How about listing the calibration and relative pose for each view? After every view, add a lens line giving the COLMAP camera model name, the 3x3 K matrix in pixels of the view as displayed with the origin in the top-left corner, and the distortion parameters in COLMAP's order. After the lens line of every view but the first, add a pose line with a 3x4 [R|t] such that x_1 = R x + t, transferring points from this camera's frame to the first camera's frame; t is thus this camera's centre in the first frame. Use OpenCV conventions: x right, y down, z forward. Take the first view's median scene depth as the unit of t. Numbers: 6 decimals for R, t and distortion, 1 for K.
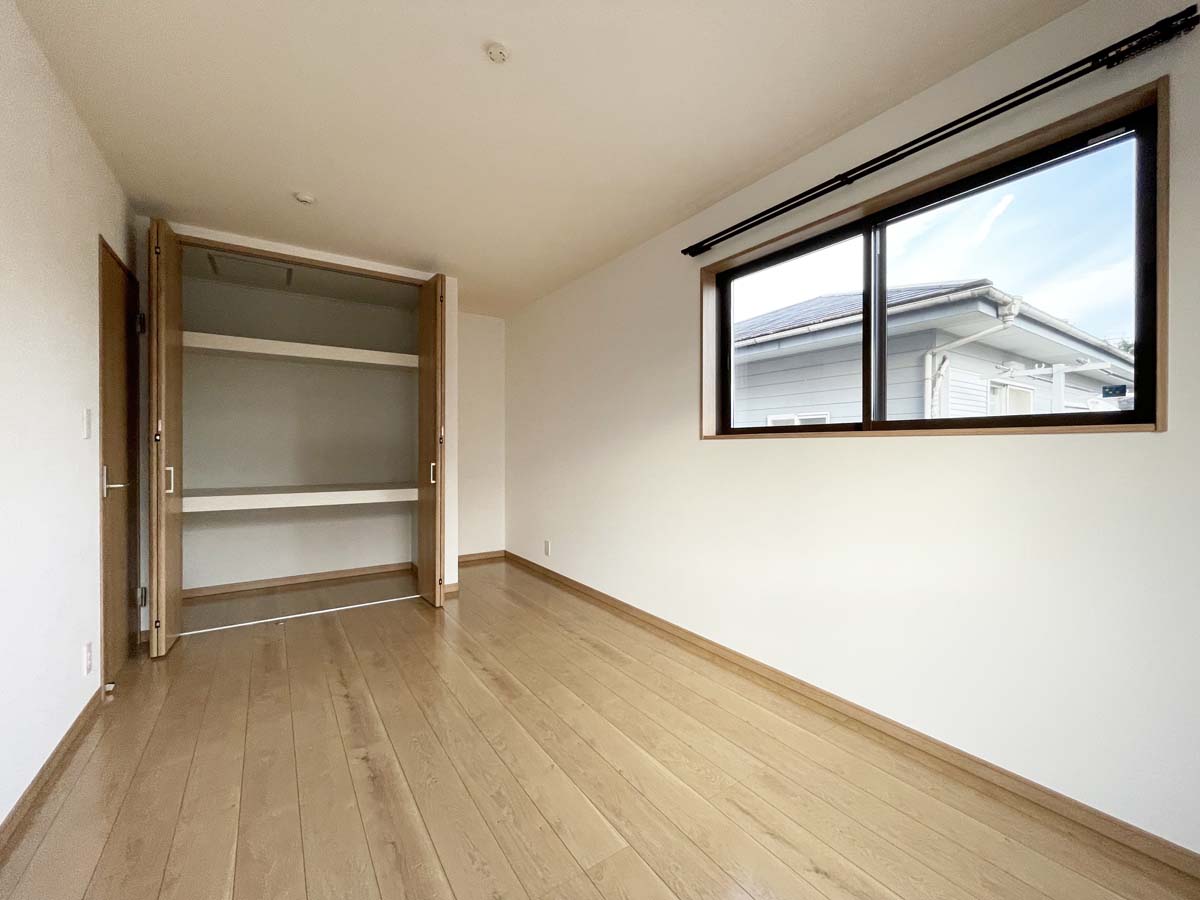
lens RADIAL K [[515.8, 0, 621.2], [0, 515.8, 447.6], [0, 0, 1]] dist [0.001778, 0.000013]
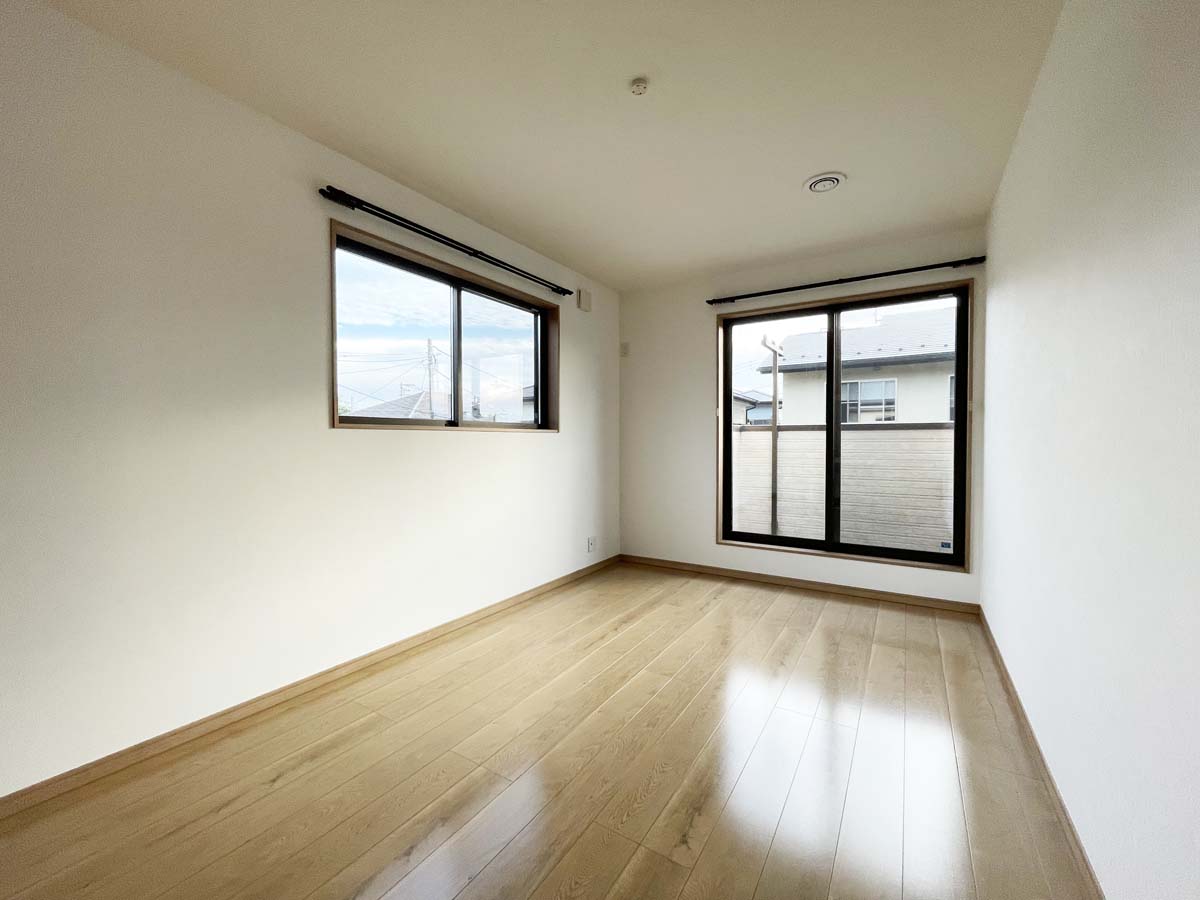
lens RADIAL K [[485.6, 0, 599.3], [0, 485.6, 451.1], [0, 0, 1]] dist [-0.001685, -0.000066]
pose [[-0.397143, -0.013159, 0.917663, -0.826353], [0.010775, 0.999761, 0.018999, 0.012123], [-0.917694, 0.017433, -0.396906, 1.051048]]
